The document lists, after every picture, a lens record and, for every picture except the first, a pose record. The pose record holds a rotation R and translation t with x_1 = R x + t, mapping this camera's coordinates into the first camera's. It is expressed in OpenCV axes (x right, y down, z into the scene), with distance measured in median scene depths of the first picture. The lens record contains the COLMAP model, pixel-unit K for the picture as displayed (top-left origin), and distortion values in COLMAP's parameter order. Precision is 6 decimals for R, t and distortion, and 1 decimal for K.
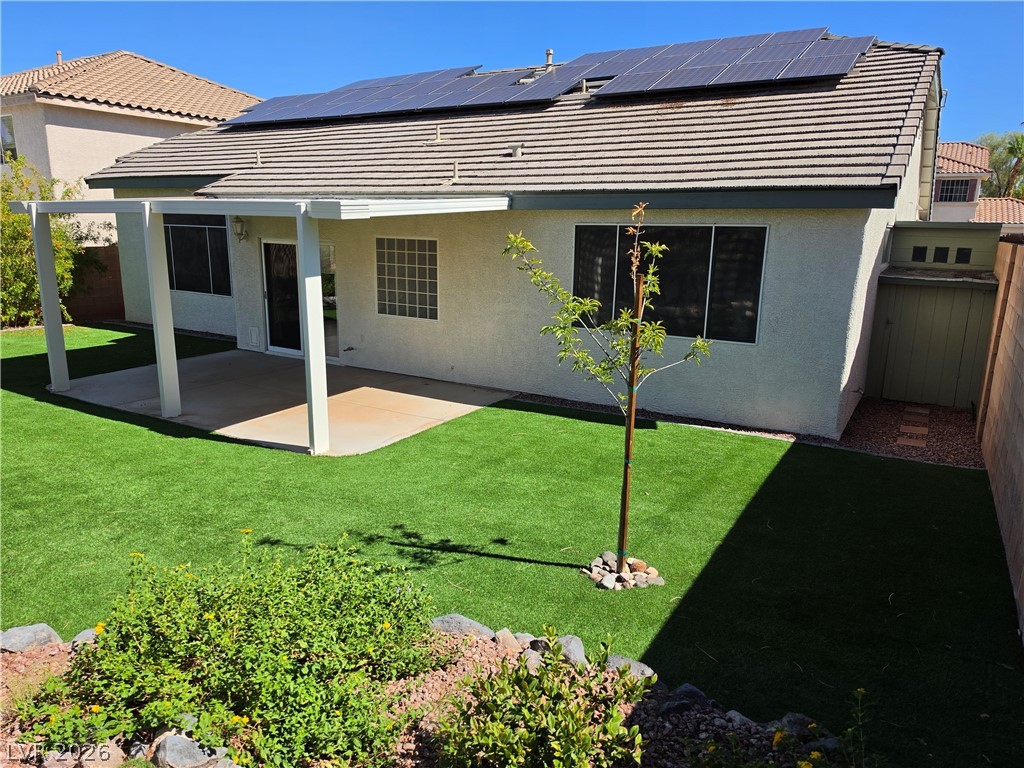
lens RADIAL K [[720.0, 0, 515.1], [0, 720.0, 387.9], [0, 0, 1]] dist [0.084403, -0.114314]
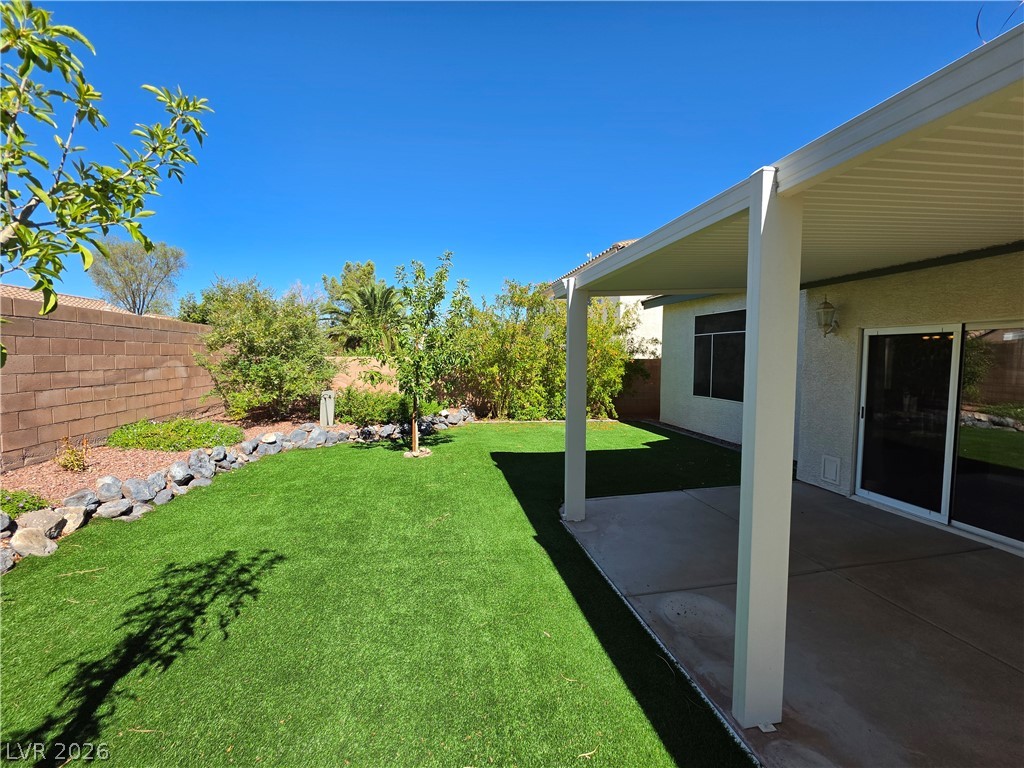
lens RADIAL K [[413.2, 0, 510.9], [0, 413.2, 380.7], [0, 0, 1]] dist [-0.001913, 0.000283]
pose [[0.675774, 0.029398, -0.736522, -0.412476], [-0.156149, 0.982236, -0.104064, -0.097105], [0.720379, 0.185331, 0.668361, 0.745330]]
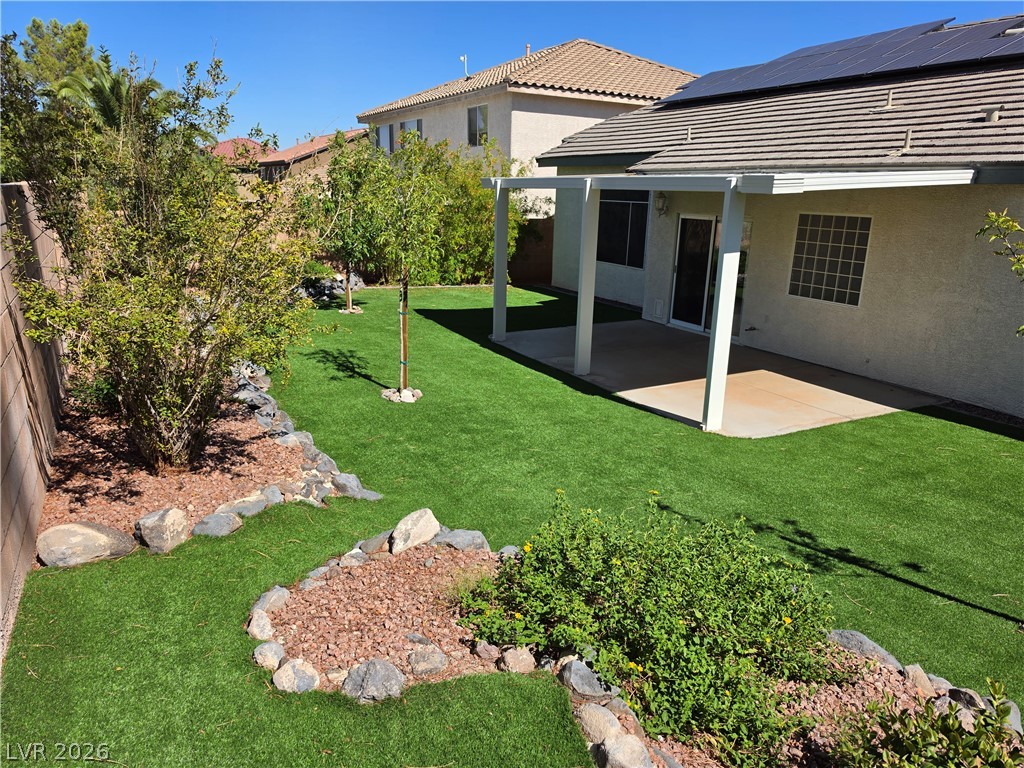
lens RADIAL K [[720.0, 0, 515.1], [0, 720.0, 387.9], [0, 0, 1]] dist [0.084403, -0.114314]
pose [[0.860513, 0.141485, -0.489386, -0.019152], [-0.126348, 0.989917, 0.064029, 0.002233], [0.493511, 0.006735, 0.869714, -0.002722]]
